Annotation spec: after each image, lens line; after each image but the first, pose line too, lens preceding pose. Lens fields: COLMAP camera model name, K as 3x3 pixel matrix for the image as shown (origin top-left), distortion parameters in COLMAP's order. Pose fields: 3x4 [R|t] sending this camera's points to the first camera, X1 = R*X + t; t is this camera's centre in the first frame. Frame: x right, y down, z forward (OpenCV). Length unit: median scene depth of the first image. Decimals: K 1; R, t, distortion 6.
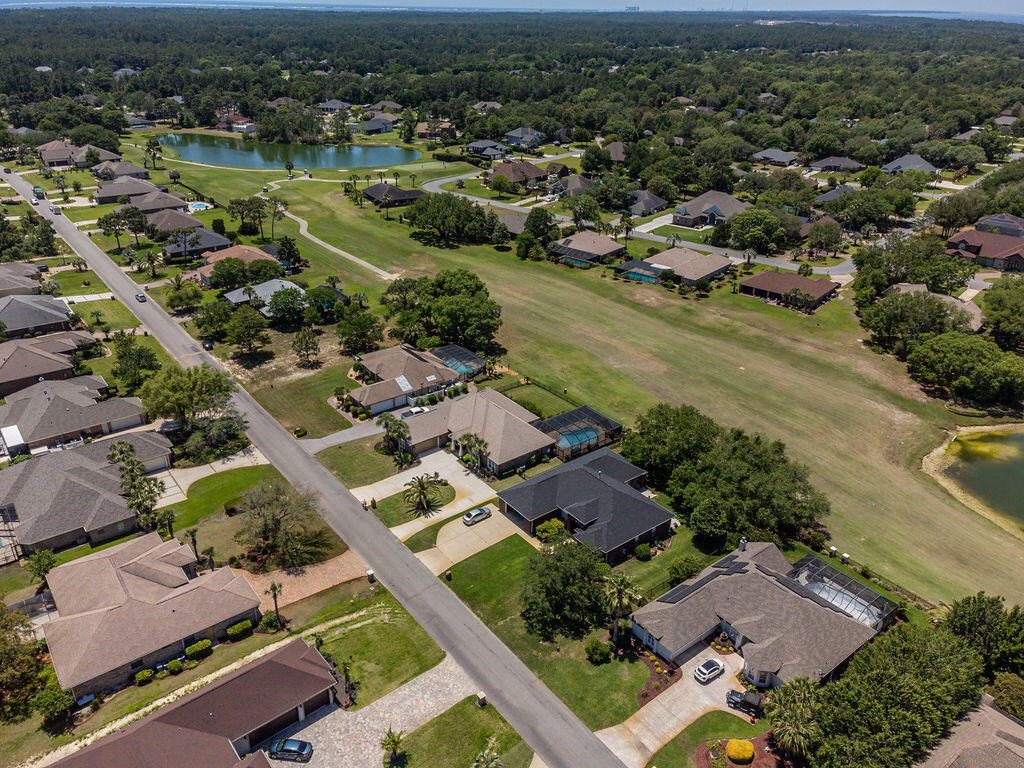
lens RADIAL K [[757.9, 0, 510.9], [0, 757.9, 387.1], [0, 0, 1]] dist [0.028960, 0.017647]
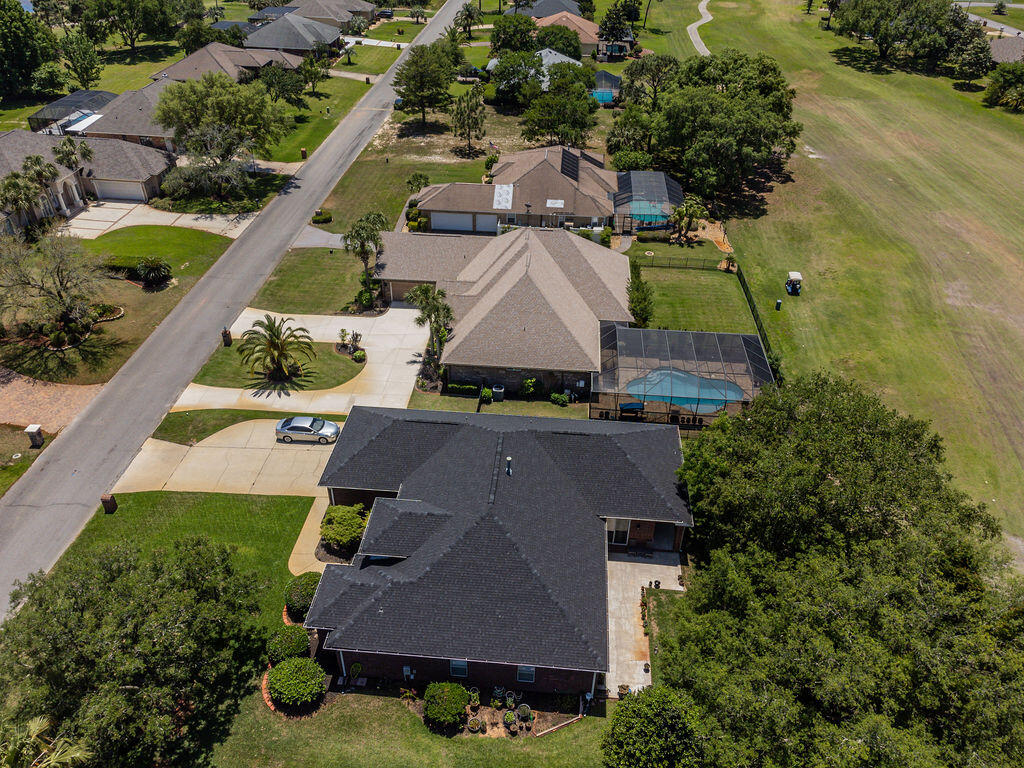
lens RADIAL K [[757.9, 0, 510.9], [0, 757.9, 387.1], [0, 0, 1]] dist [0.028960, 0.017647]
pose [[0.737492, 0.386270, -0.553987, 0.233569], [-0.304191, 0.922358, 0.238166, -0.010091], [0.602970, -0.007128, 0.797732, 0.511925]]
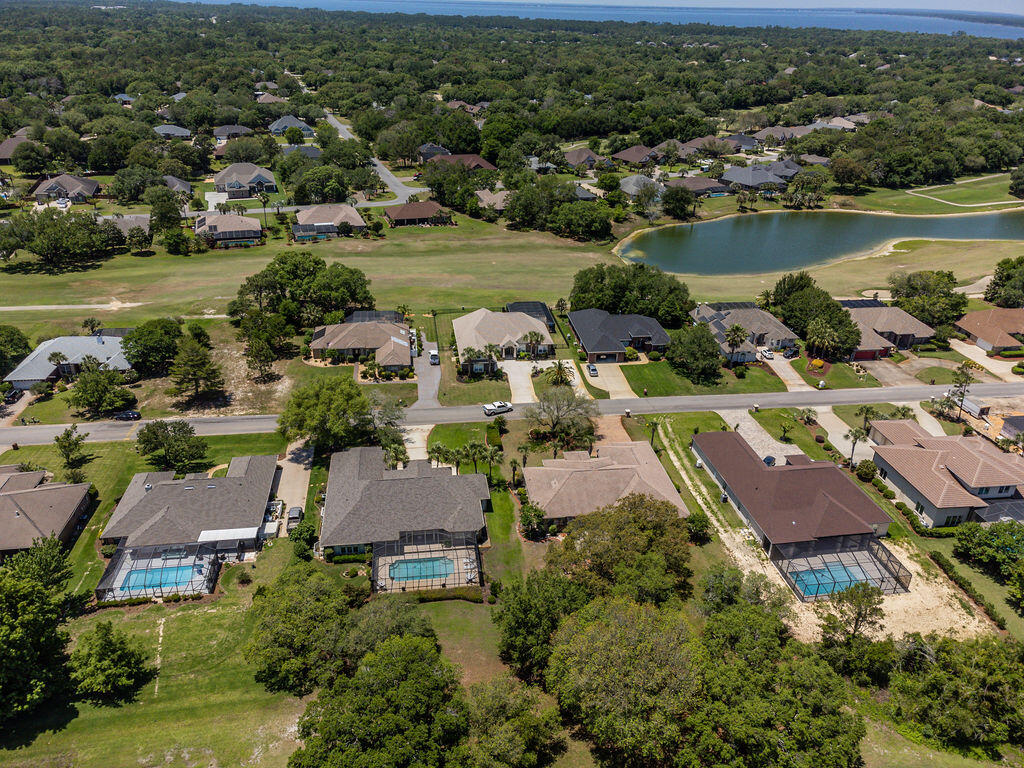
lens RADIAL K [[757.9, 0, 510.9], [0, 757.9, 387.1], [0, 0, 1]] dist [0.028960, 0.017647]
pose [[0.499690, -0.394013, 0.771404, -0.897699], [0.372248, 0.901807, 0.219489, -0.121382], [-0.782139, 0.177477, 0.597295, 0.216949]]
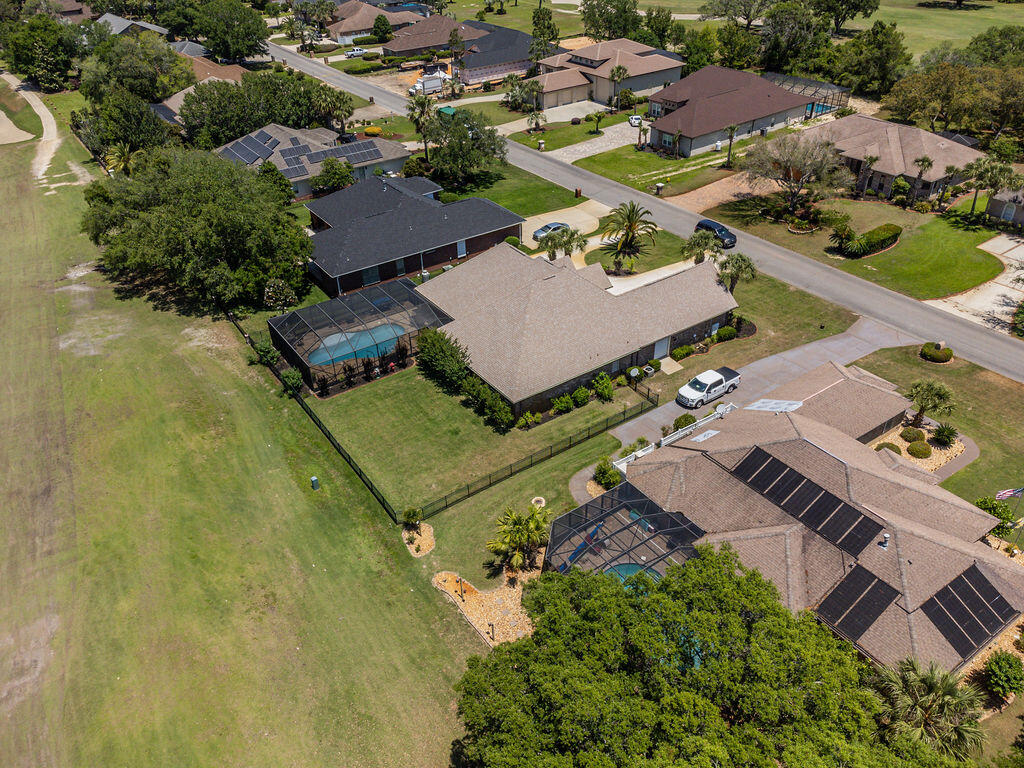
lens RADIAL K [[757.9, 0, 510.9], [0, 757.9, 387.1], [0, 0, 1]] dist [0.028960, 0.017647]
pose [[-0.998461, -0.020637, 0.051466, -0.034423], [0.035132, 0.482658, 0.875104, -0.316632], [-0.042900, 0.875566, -0.481190, 1.121763]]
